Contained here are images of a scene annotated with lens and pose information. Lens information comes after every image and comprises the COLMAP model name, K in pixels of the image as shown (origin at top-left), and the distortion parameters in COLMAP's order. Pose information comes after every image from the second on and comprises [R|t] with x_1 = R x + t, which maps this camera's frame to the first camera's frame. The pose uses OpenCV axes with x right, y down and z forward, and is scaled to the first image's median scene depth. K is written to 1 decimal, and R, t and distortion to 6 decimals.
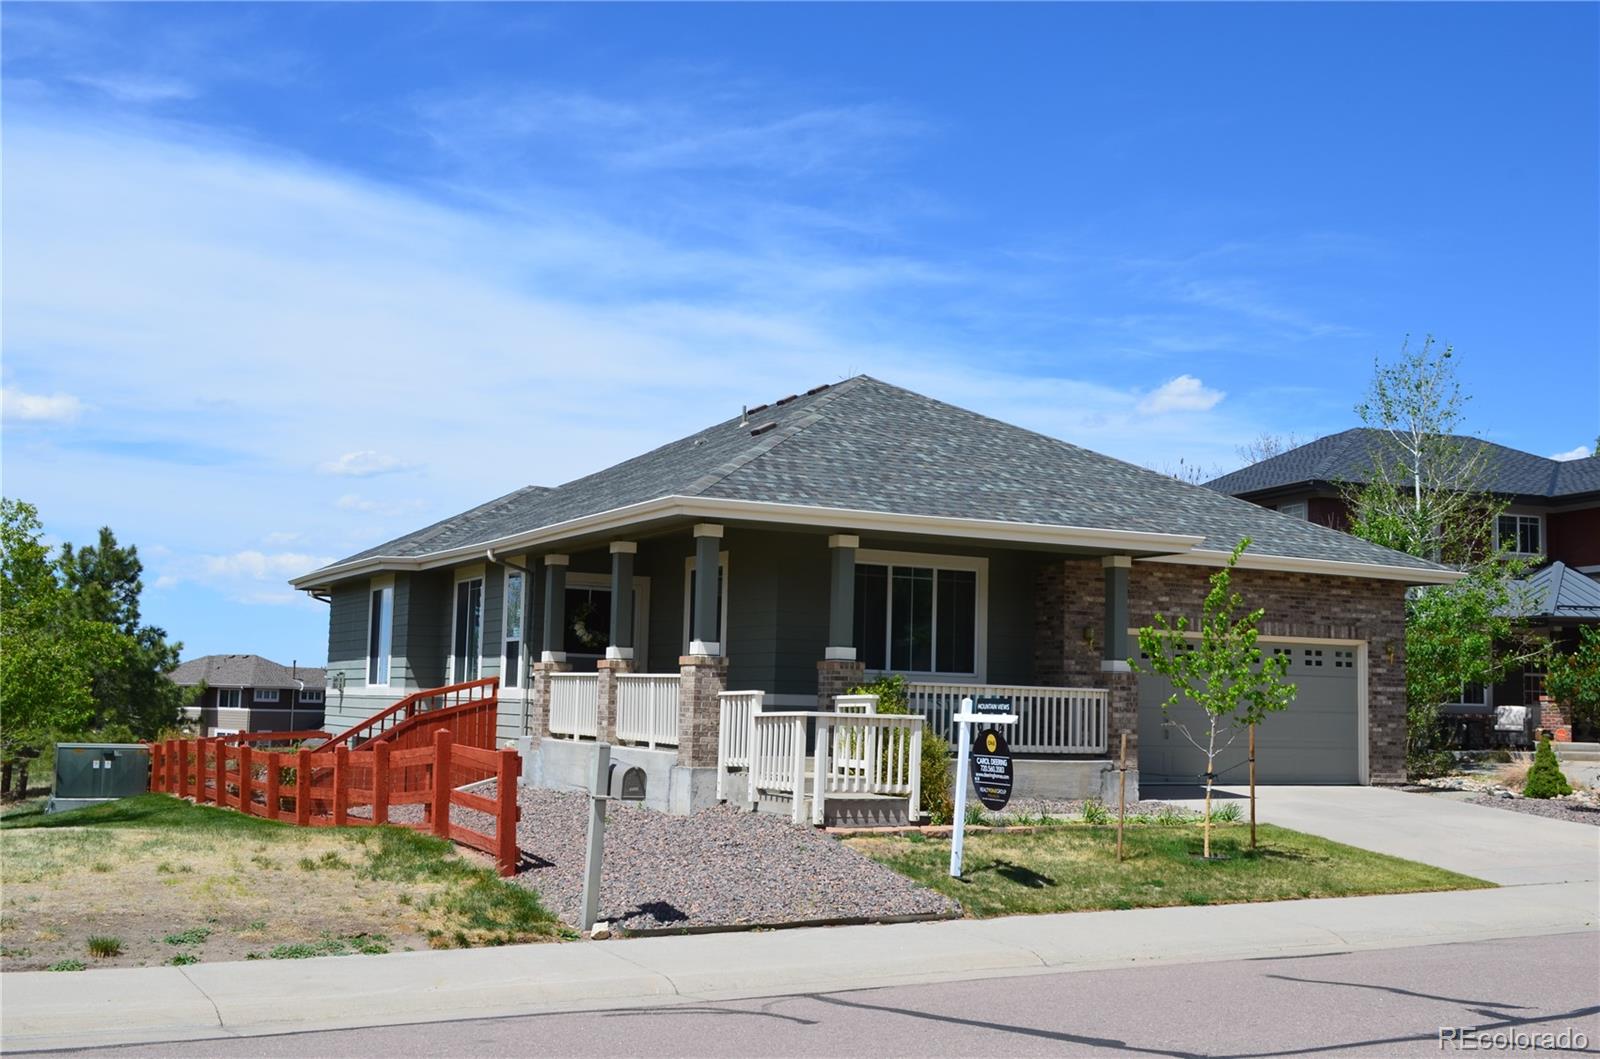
lens RADIAL K [[1794.5, 0, 799.9], [0, 1794.5, 532.2], [0, 0, 1]] dist [-0.037599, 0.000000]
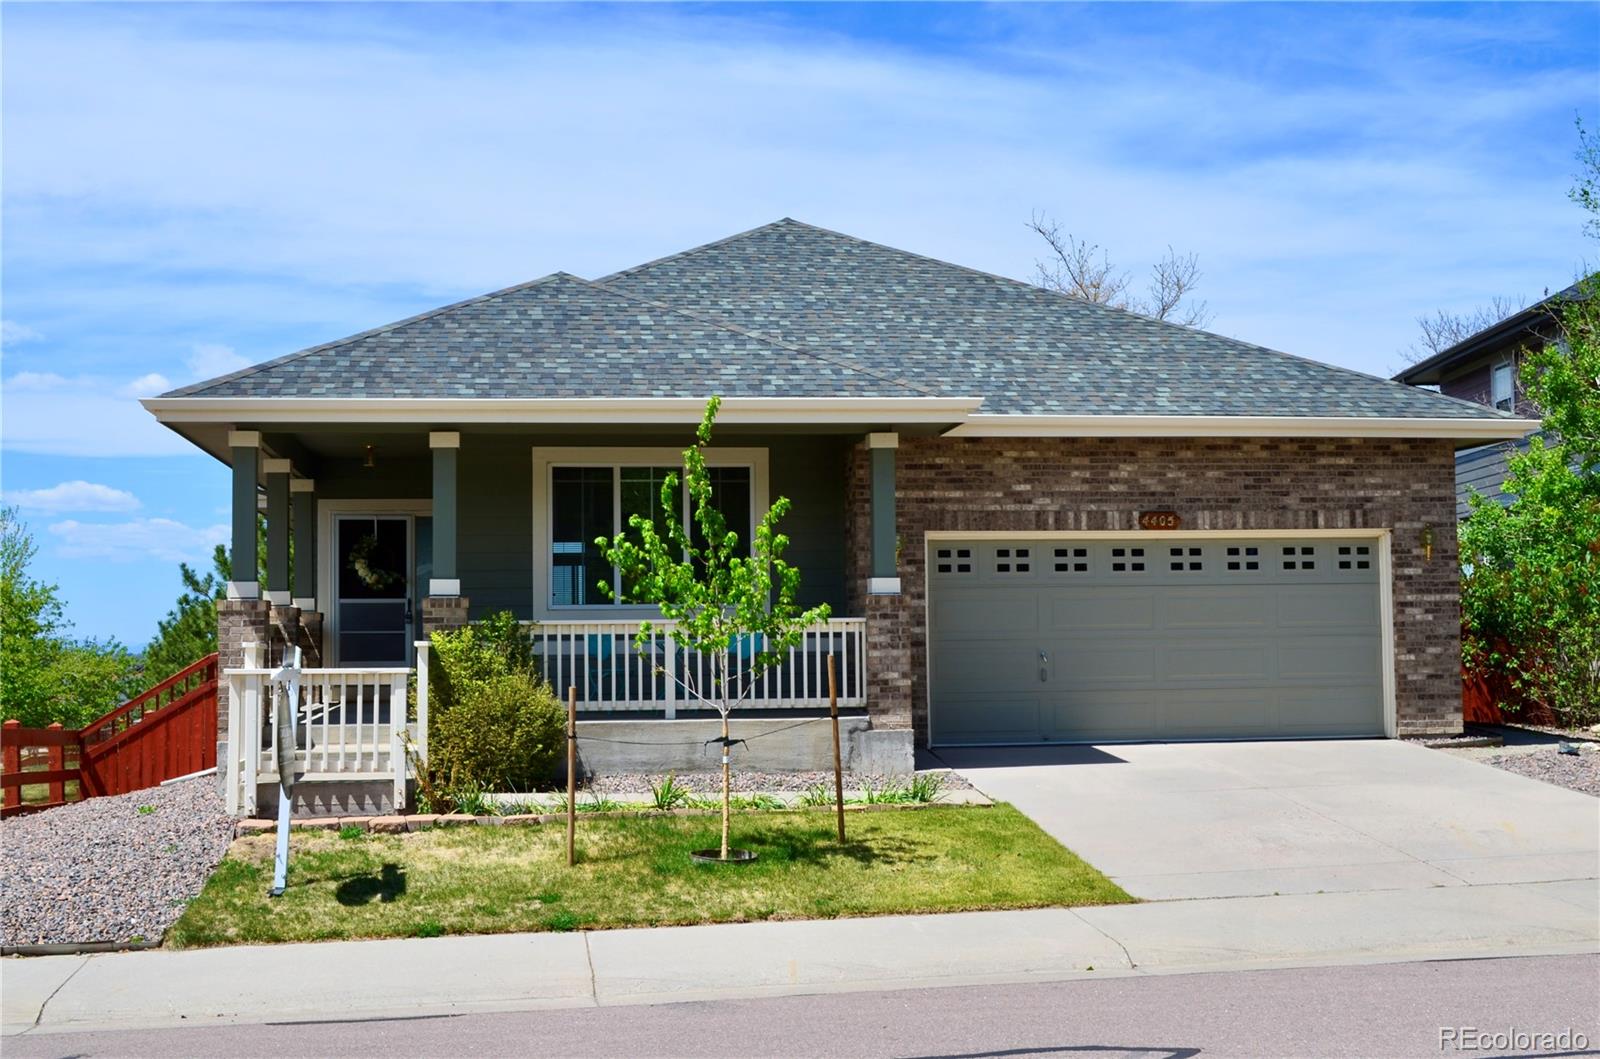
lens RADIAL K [[2084.0, 0, 800.1], [0, 2084.0, 528.0], [0, 0, 1]] dist [-0.031037, 0.000000]
pose [[0.944174, -0.056131, -0.324631, 0.371356], [0.068701, 0.997262, 0.027378, 0.023365], [0.322206, -0.048152, 0.945444, 0.173928]]
